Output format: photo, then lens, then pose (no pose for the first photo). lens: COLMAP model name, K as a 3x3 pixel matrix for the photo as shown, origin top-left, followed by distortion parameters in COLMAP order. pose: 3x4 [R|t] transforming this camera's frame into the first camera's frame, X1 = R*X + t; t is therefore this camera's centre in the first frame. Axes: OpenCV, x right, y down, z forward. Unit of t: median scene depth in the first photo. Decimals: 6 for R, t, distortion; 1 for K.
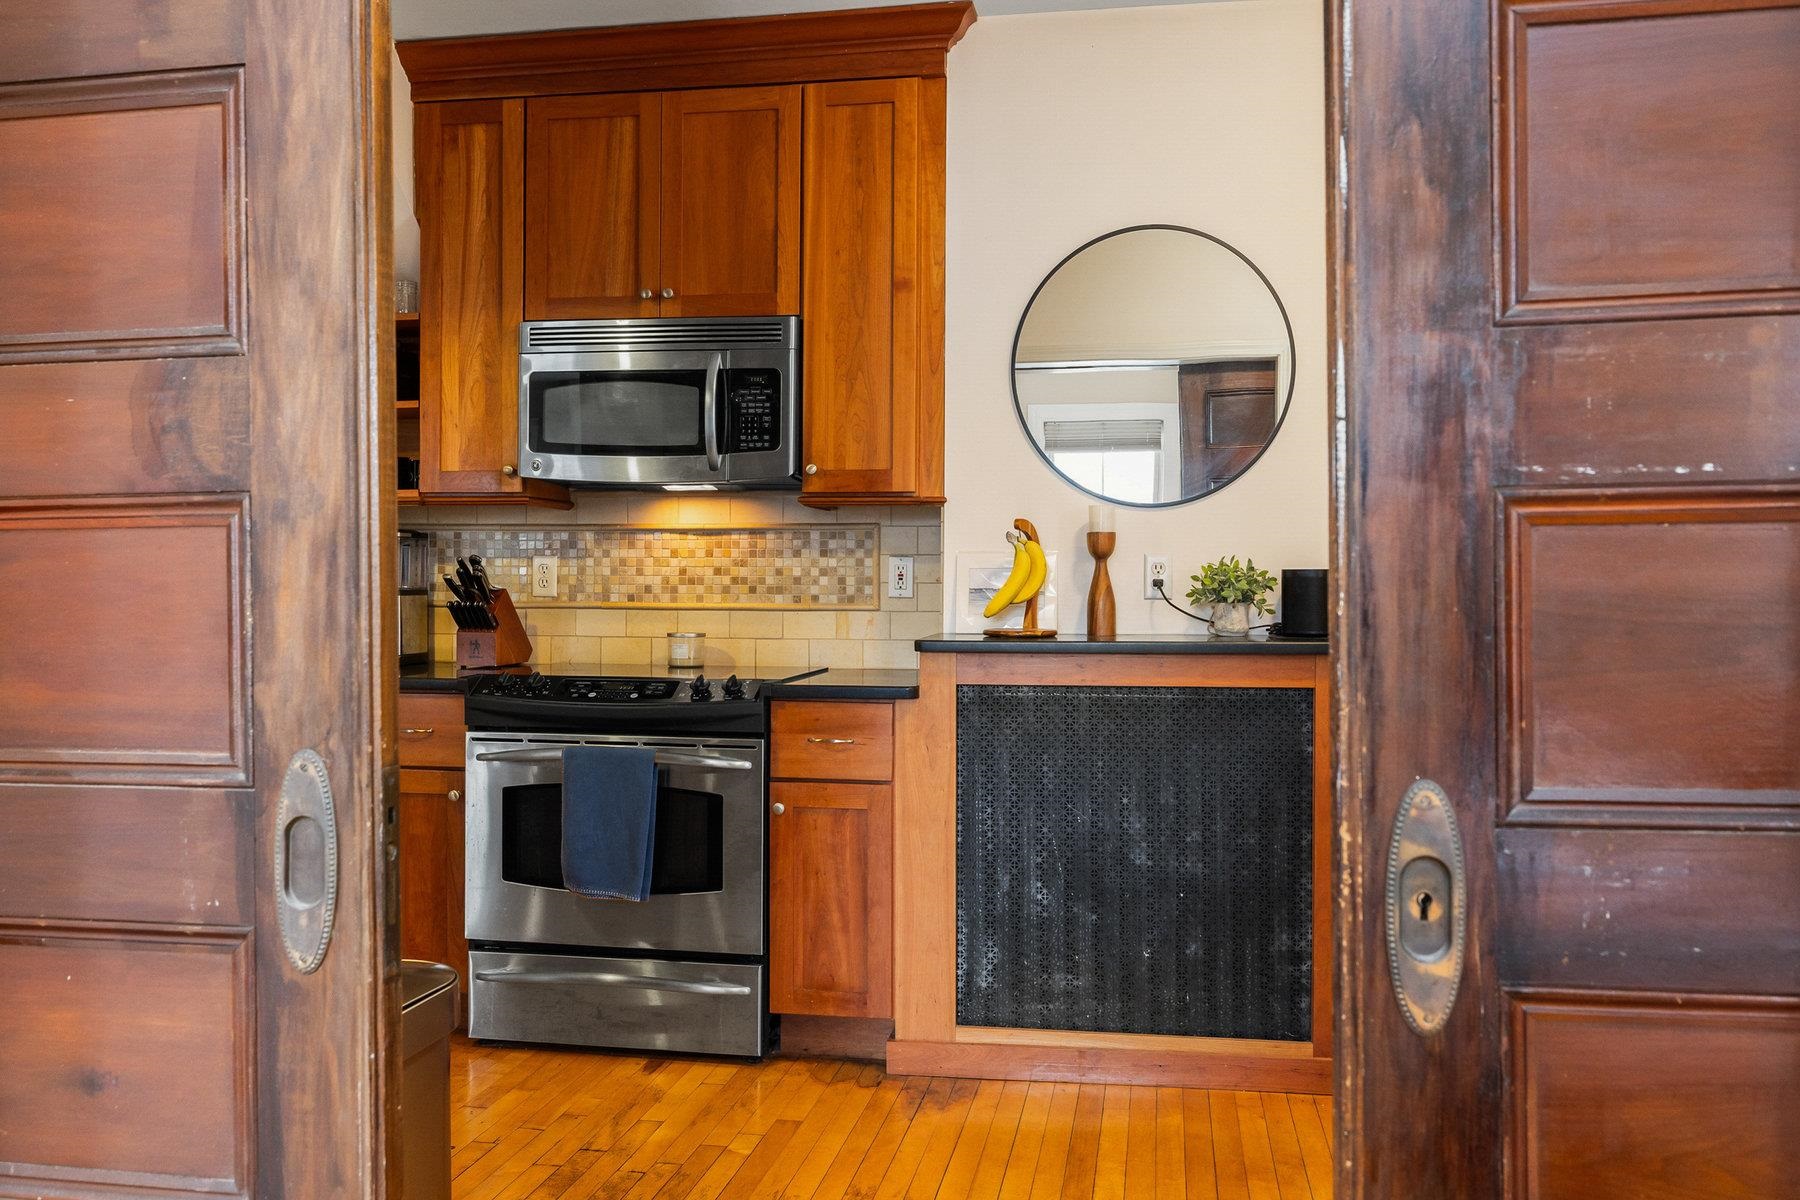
lens RADIAL K [[1486.4, 0, 910.8], [0, 1486.4, 596.8], [0, 0, 1]] dist [-0.003515, 0.021651]
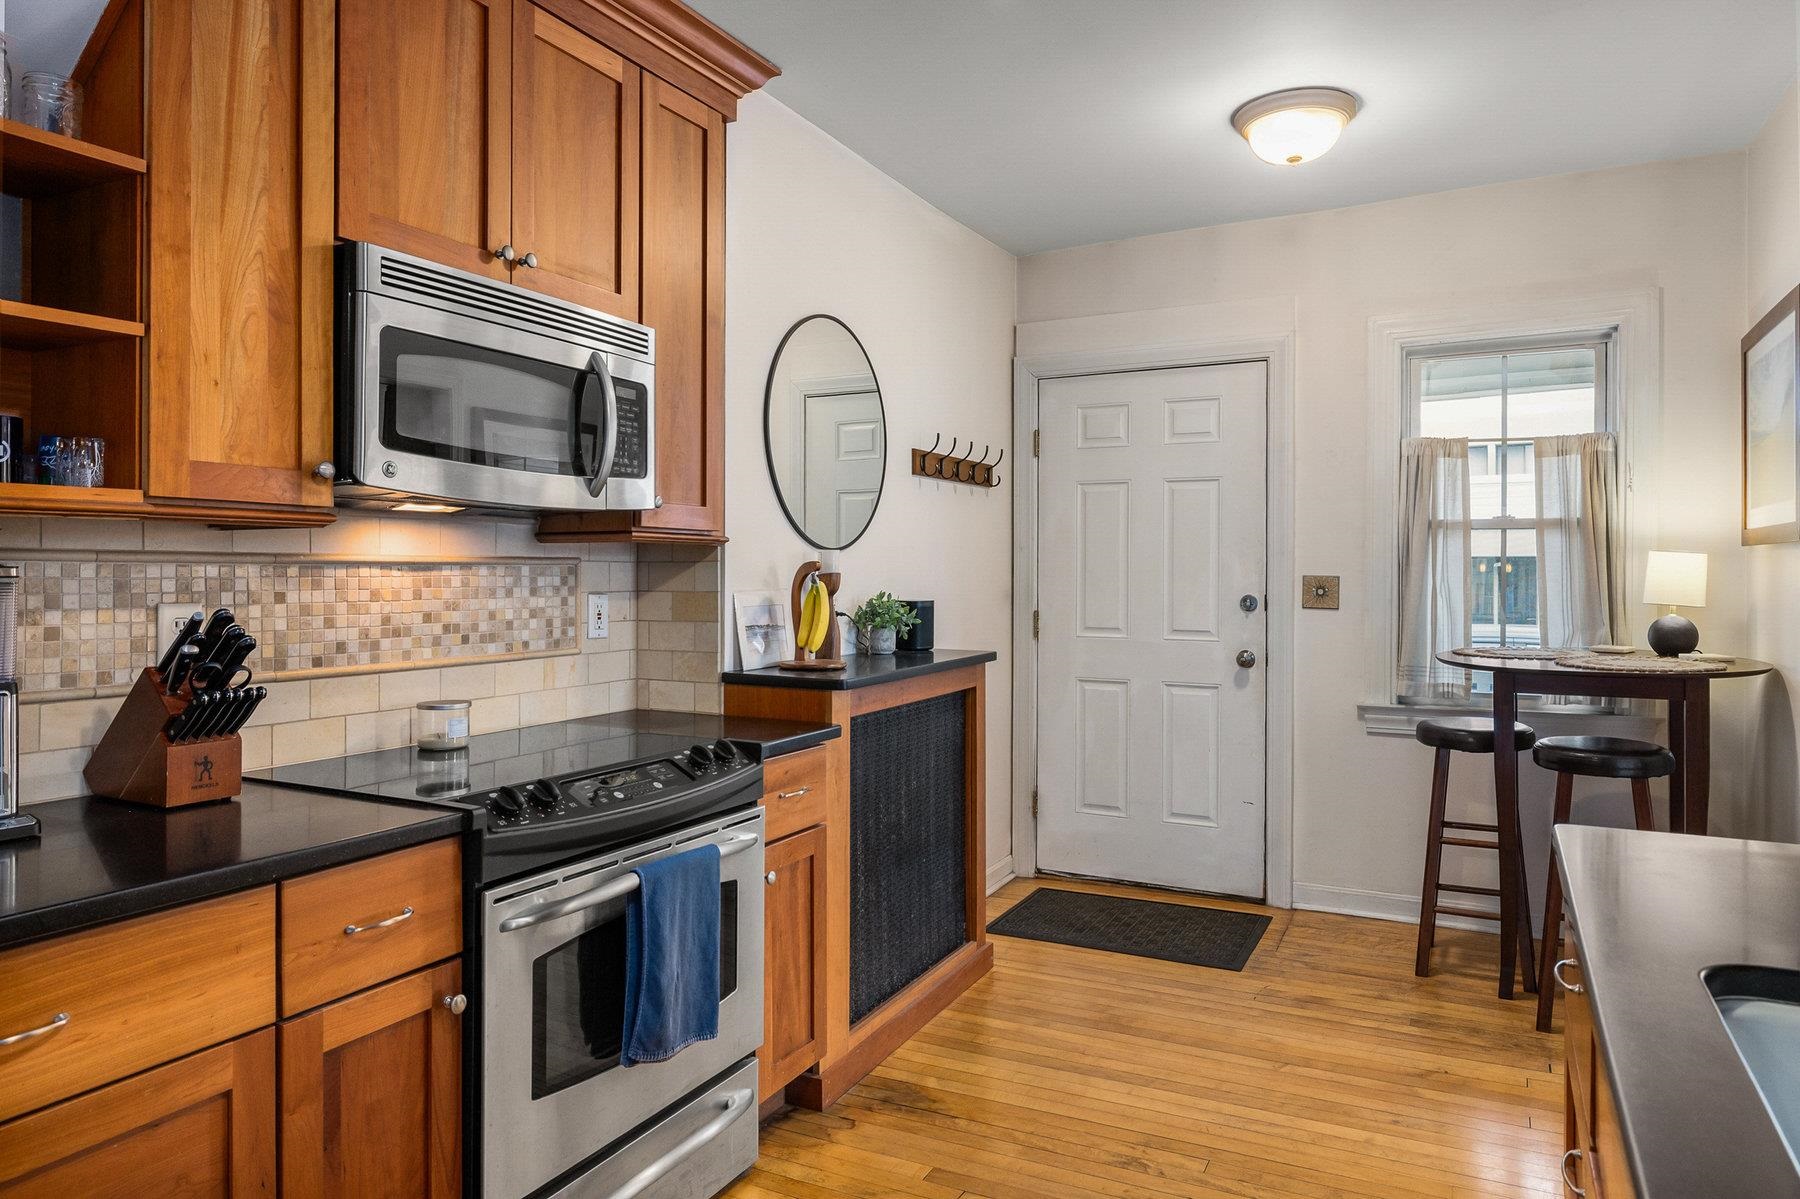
lens RADIAL K [[1116.5, 0, 910.5], [0, 1116.5, 569.1], [0, 0, 1]] dist [-0.013897, 0.002374]
pose [[0.308865, -0.001113, 0.951105, -0.659321], [0.012107, 0.999923, -0.002762, -0.041508], [-0.951029, 0.012368, 0.308854, 0.647791]]
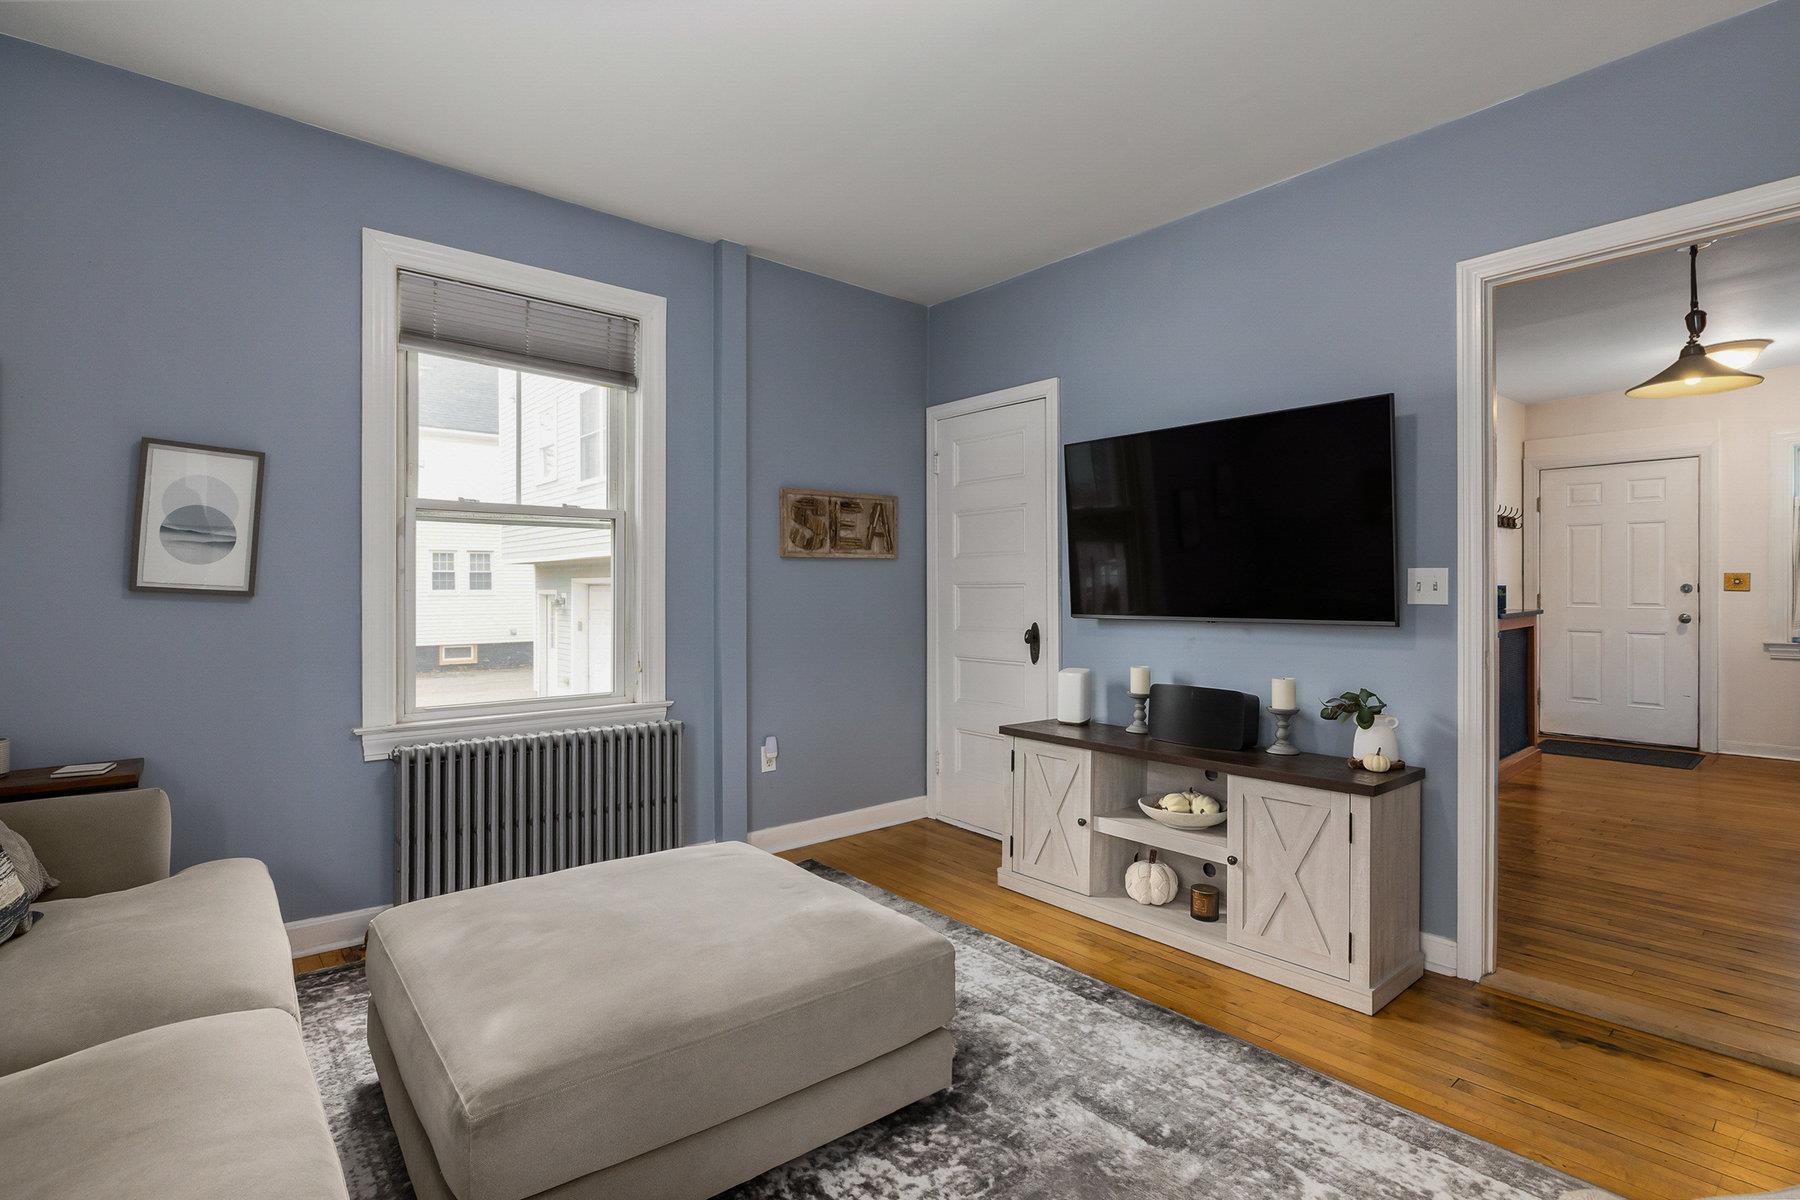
lens RADIAL K [[874.2, 0, 903.8], [0, 874.2, 580.8], [0, 0, 1]] dist [-0.001758, -0.001240]
pose [[0.635196, -0.001995, 0.772349, -1.658128], [0.015485, 0.999829, -0.010152, -0.026399], [-0.772196, 0.018409, 0.635118, 0.763866]]
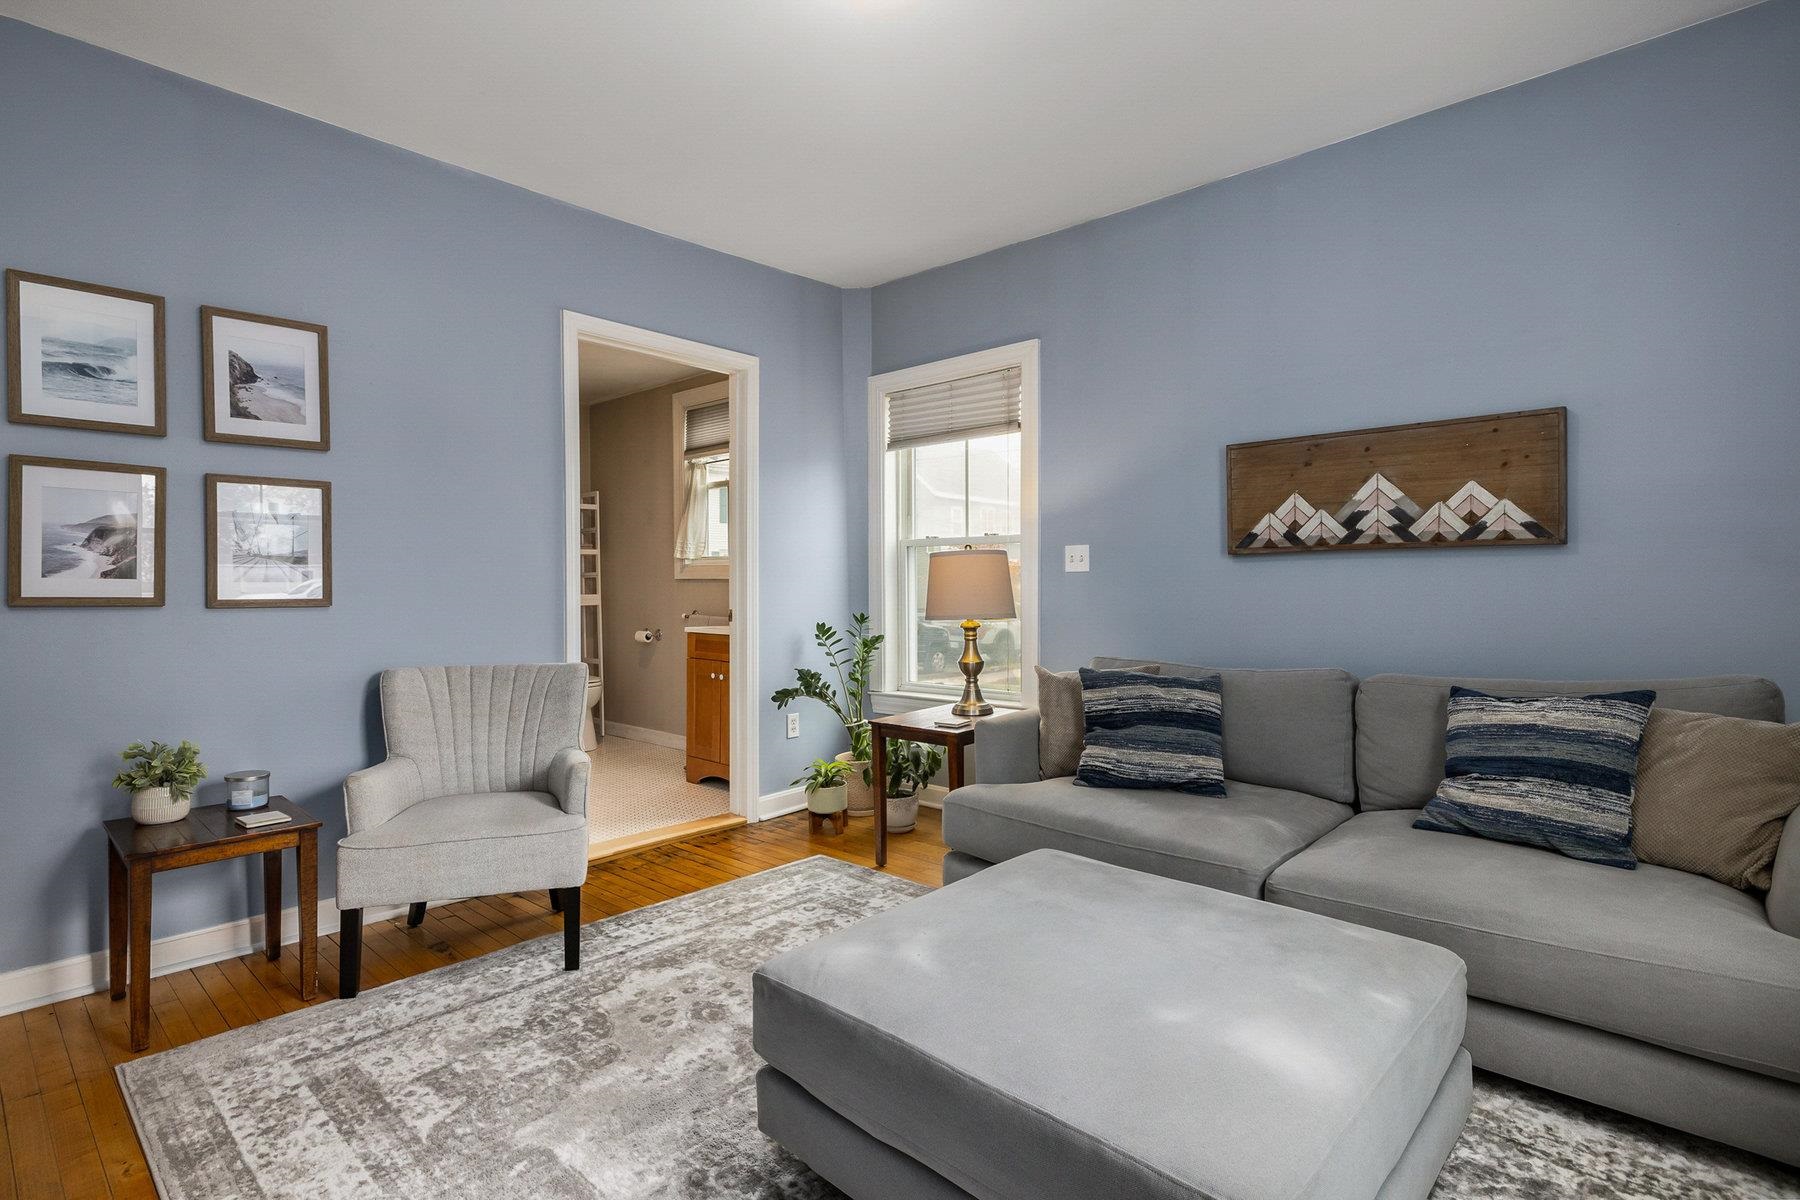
lens RADIAL K [[891.4, 0, 898.5], [0, 891.4, 592.4], [0, 0, 1]] dist [-0.003121, 0.002884]
pose [[-0.540600, 0.008282, -0.841239, -0.903892], [-0.010307, 0.999811, 0.016467, -0.018703], [0.841216, 0.017573, -0.540413, 1.373486]]
